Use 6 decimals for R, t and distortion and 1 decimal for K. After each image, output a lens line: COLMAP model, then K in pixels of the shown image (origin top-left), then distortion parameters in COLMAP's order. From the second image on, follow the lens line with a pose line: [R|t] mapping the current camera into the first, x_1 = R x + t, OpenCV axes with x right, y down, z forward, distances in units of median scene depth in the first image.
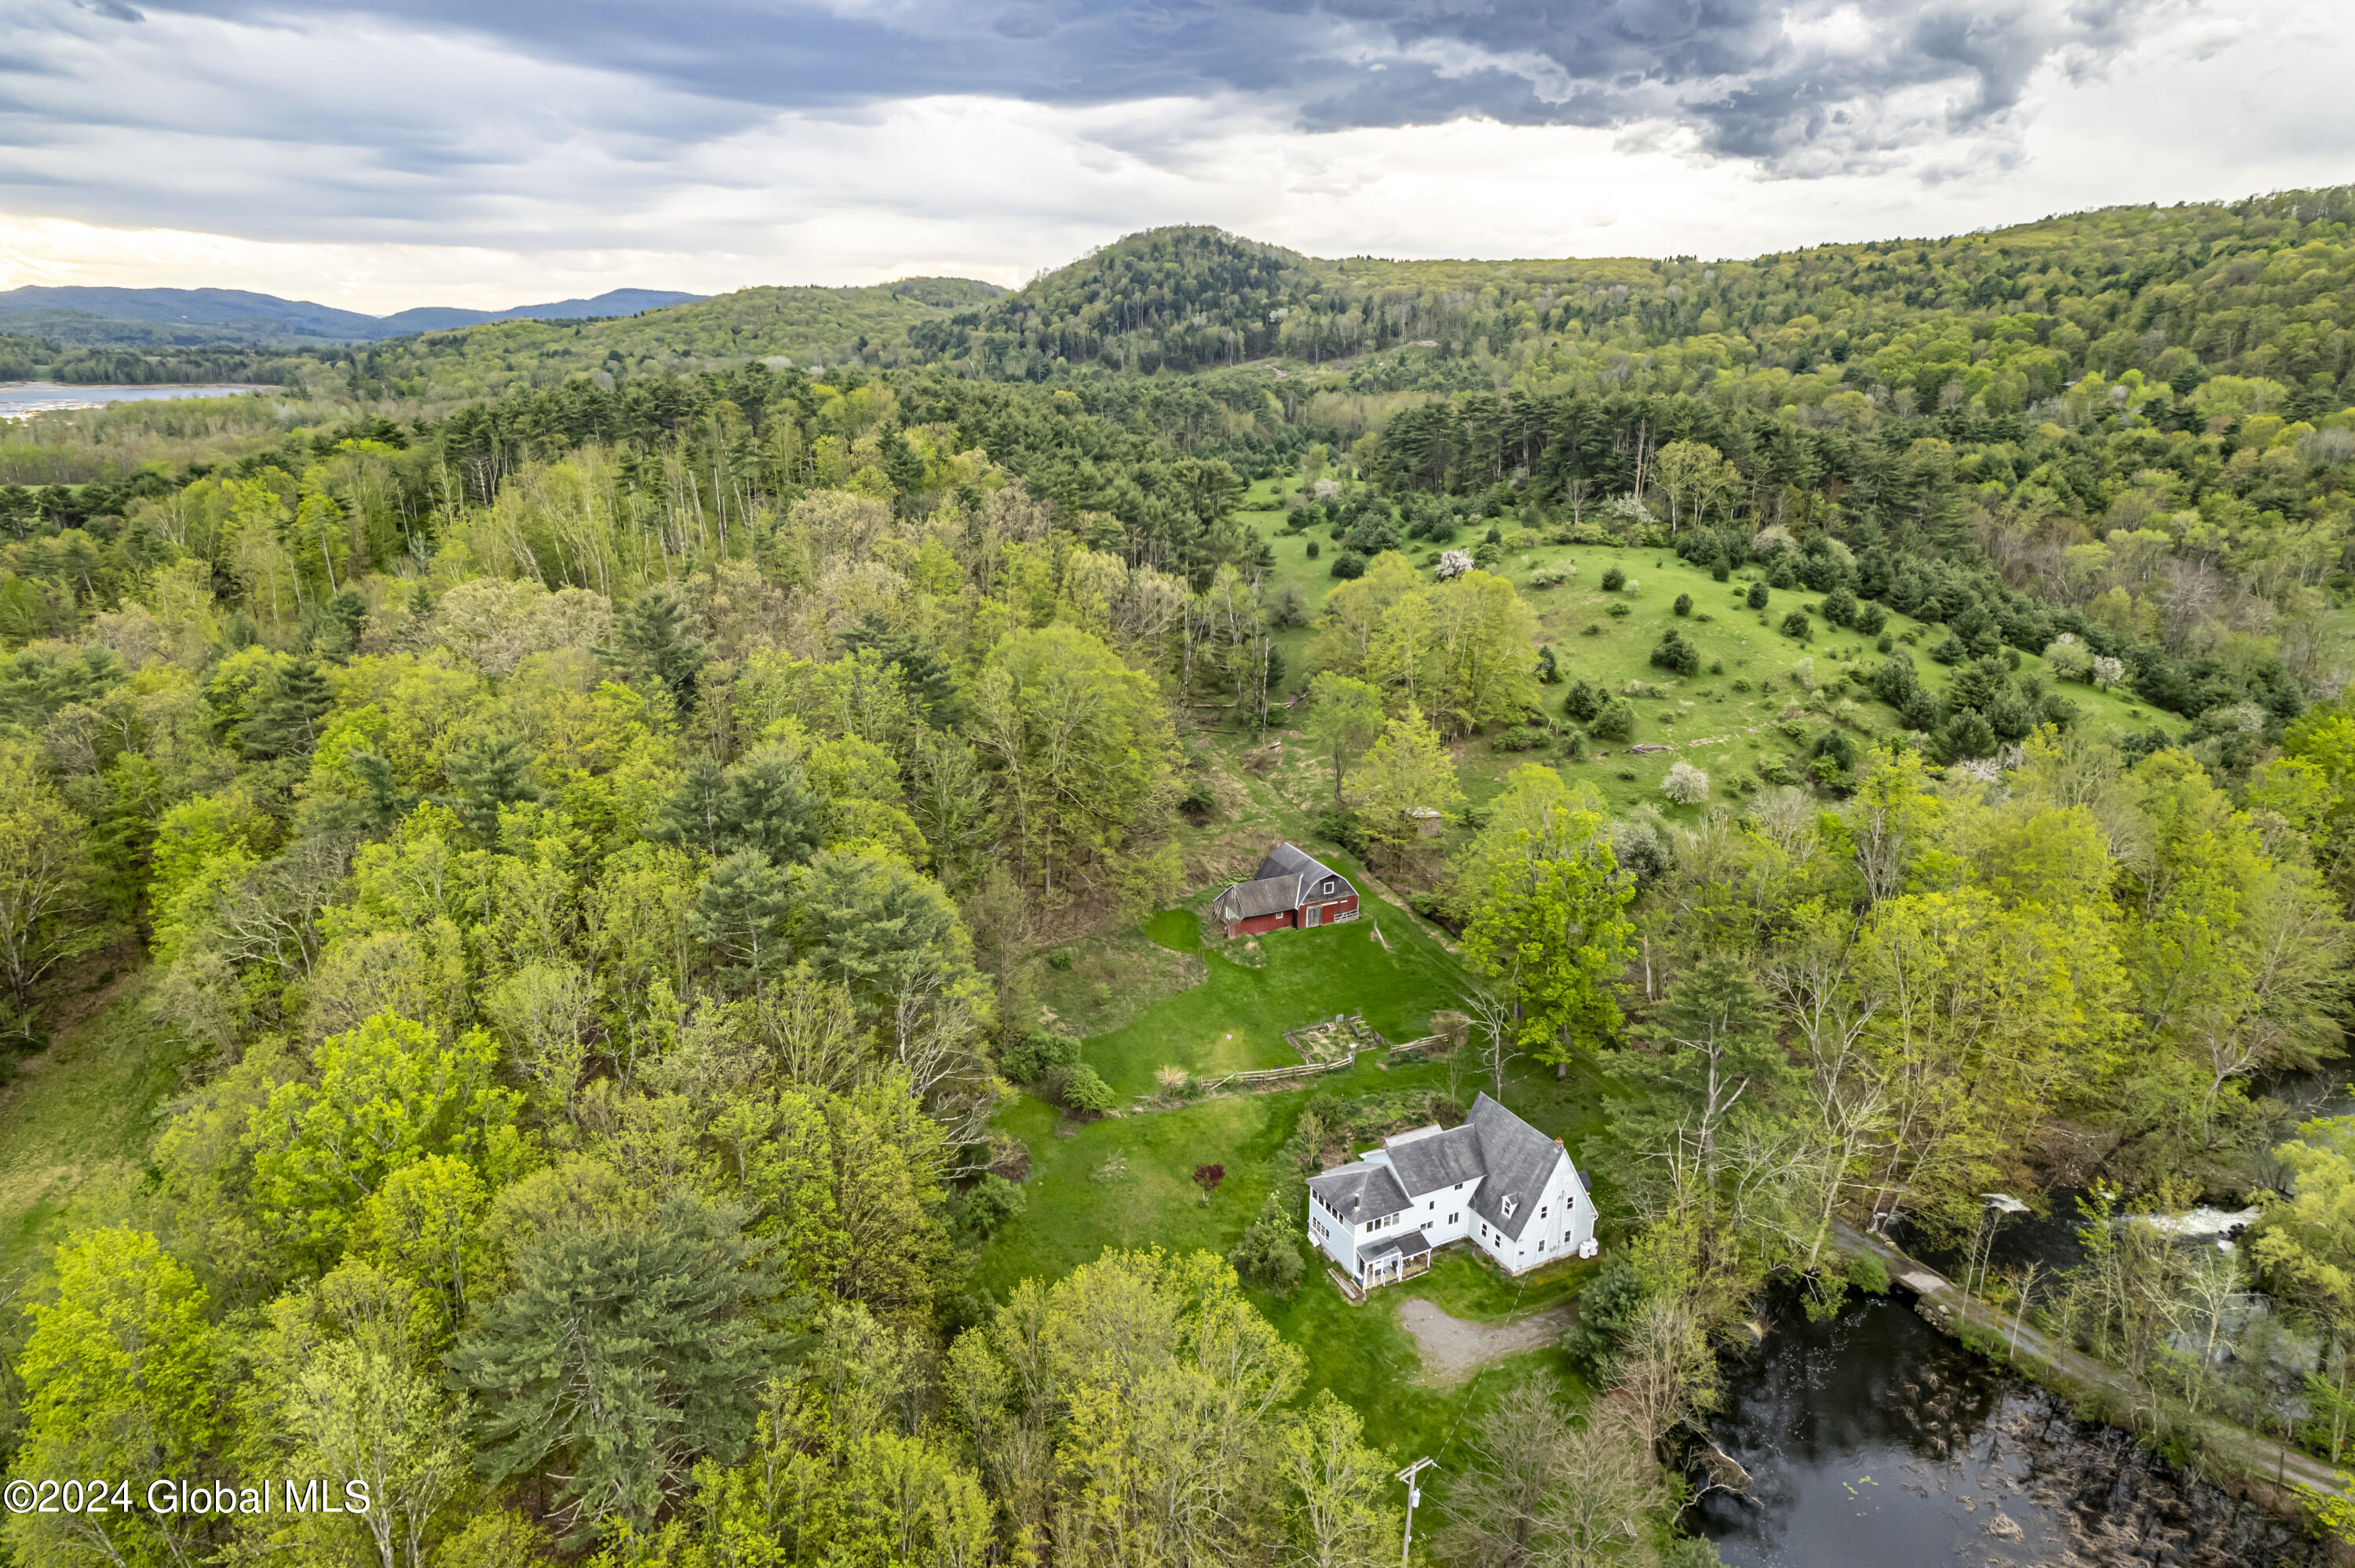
lens RADIAL K [[1487.7, 0, 1169.1], [0, 1487.7, 798.6], [0, 0, 1]] dist [-0.054920, 0.031443]
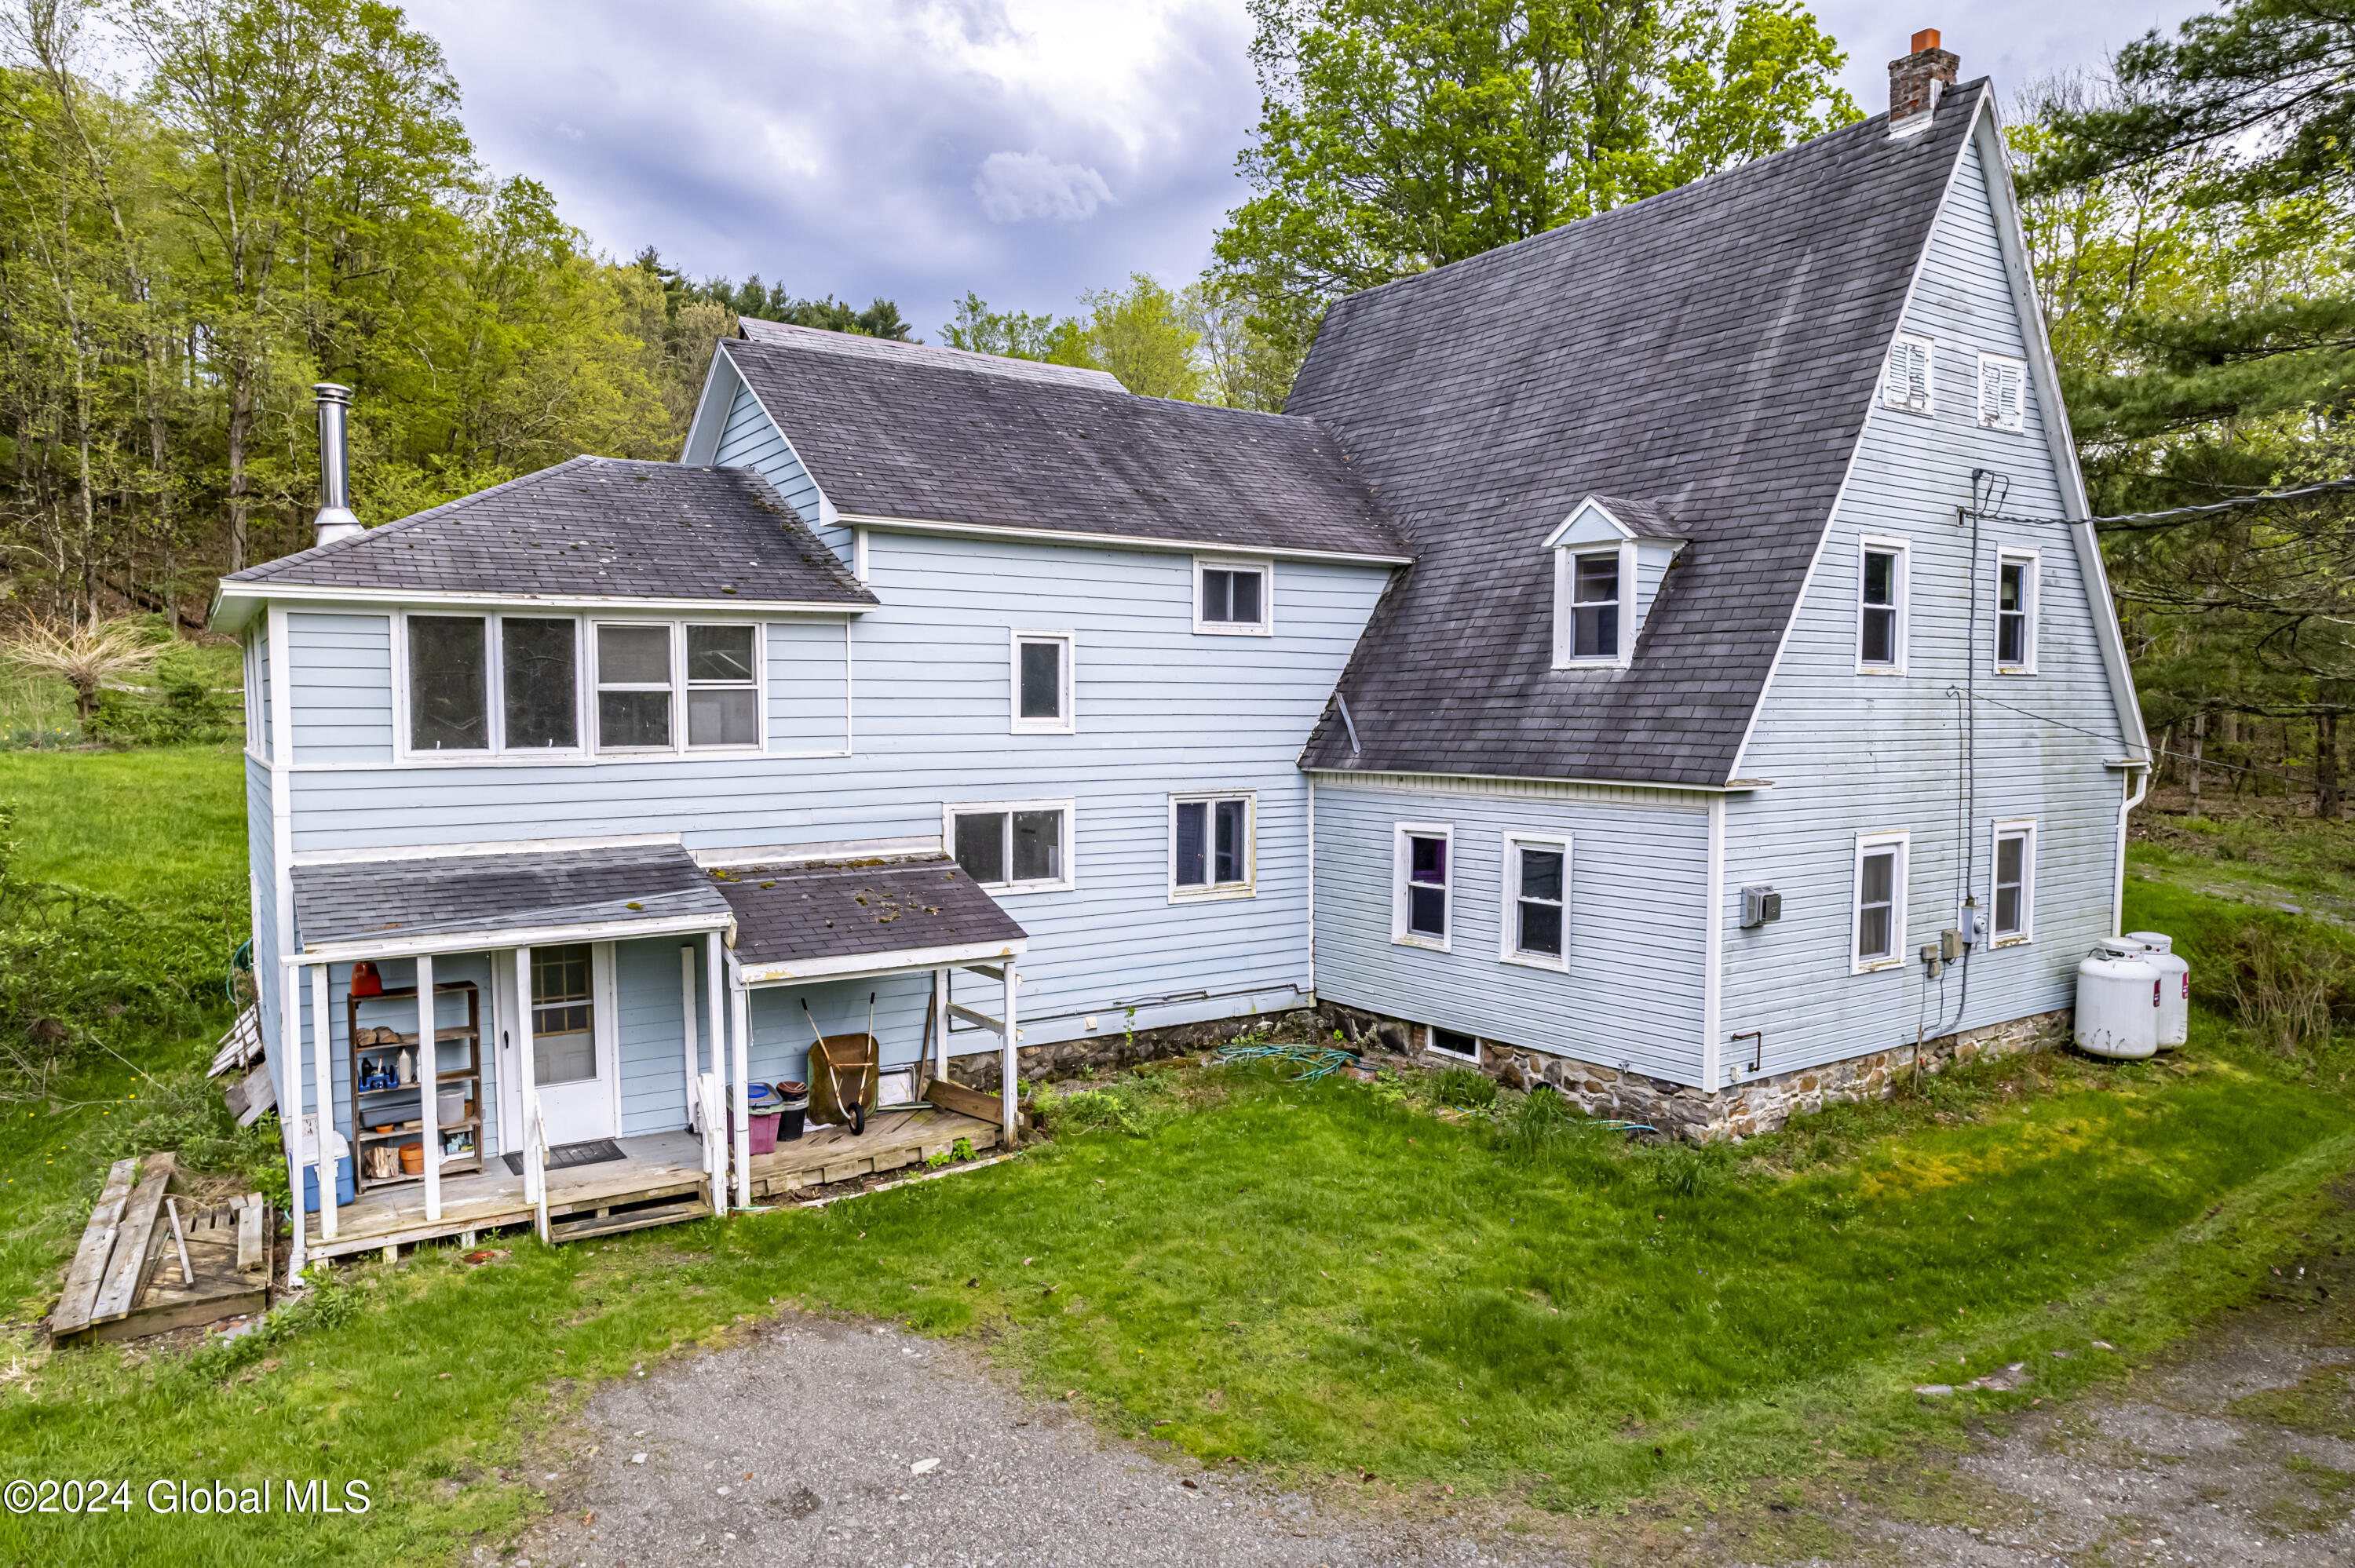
lens RADIAL K [[1487.7, 0, 1171.2], [0, 1487.7, 771.4], [0, 0, 1]] dist [-0.054920, 0.031443]
pose [[0.992415, 0.000420, 0.122931, 0.080901], [0.032992, 0.962397, -0.269634, 0.150169], [-0.118422, 0.271645, 0.955084, 0.407607]]
